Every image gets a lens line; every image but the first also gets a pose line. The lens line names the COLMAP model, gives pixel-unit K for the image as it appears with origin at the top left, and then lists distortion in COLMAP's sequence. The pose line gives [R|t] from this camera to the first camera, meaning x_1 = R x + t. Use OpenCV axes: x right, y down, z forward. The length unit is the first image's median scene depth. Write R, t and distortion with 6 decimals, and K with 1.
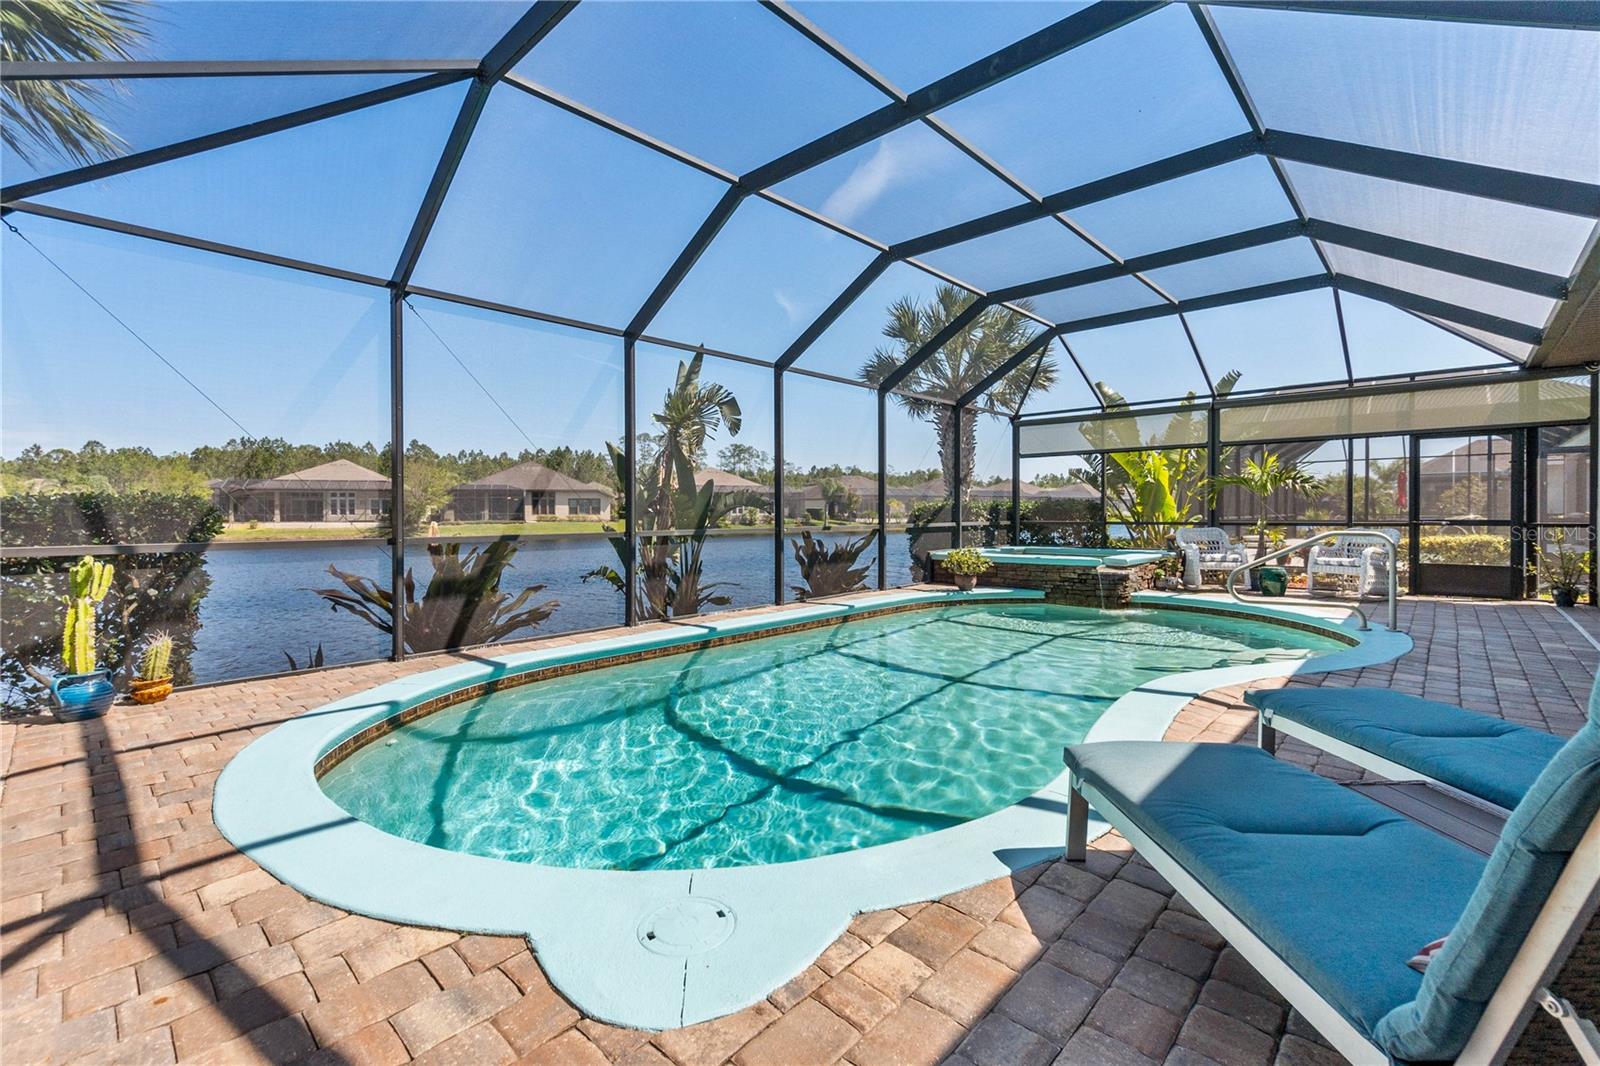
lens RADIAL K [[693.7, 0, 804.4], [0, 693.7, 526.3], [0, 0, 1]] dist [-0.001185, 0.000058]
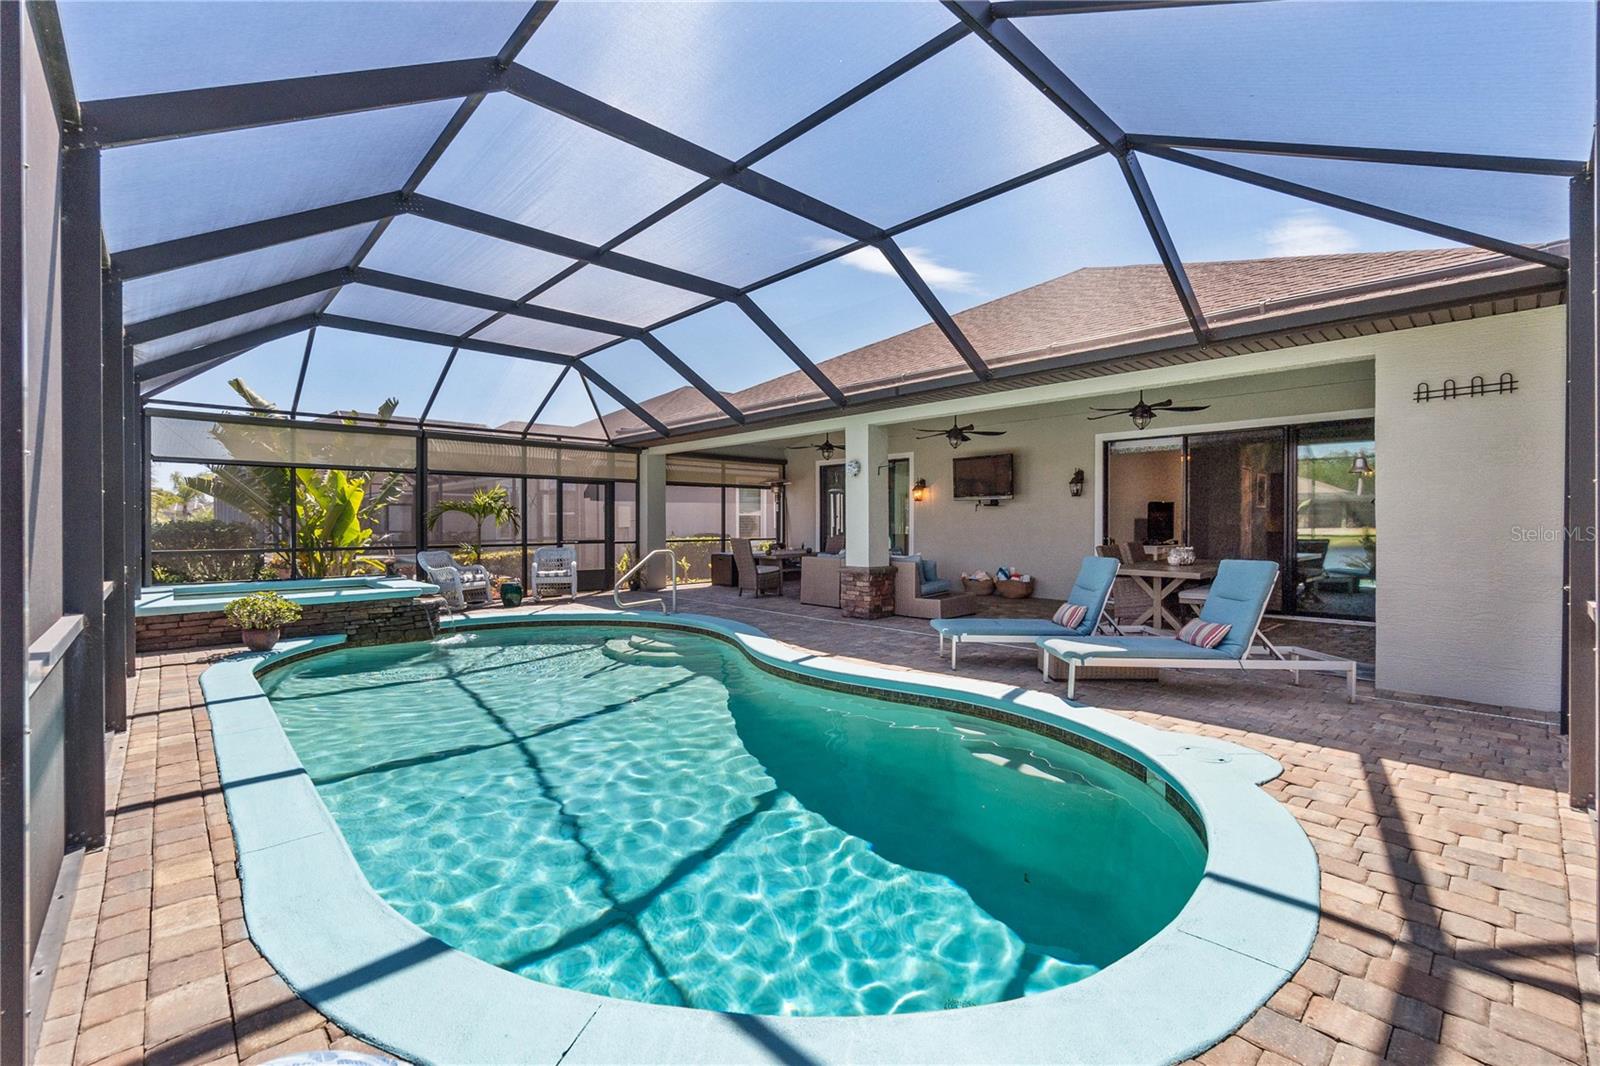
lens RADIAL K [[682.9, 0, 804.0], [0, 682.9, 531.8], [0, 0, 1]] dist [-0.008738, -0.000046]
pose [[0.061018, -0.007280, 0.998110, -0.484880], [0.019645, 0.999788, 0.006091, -0.026229], [-0.997943, 0.019236, 0.061149, 0.442704]]
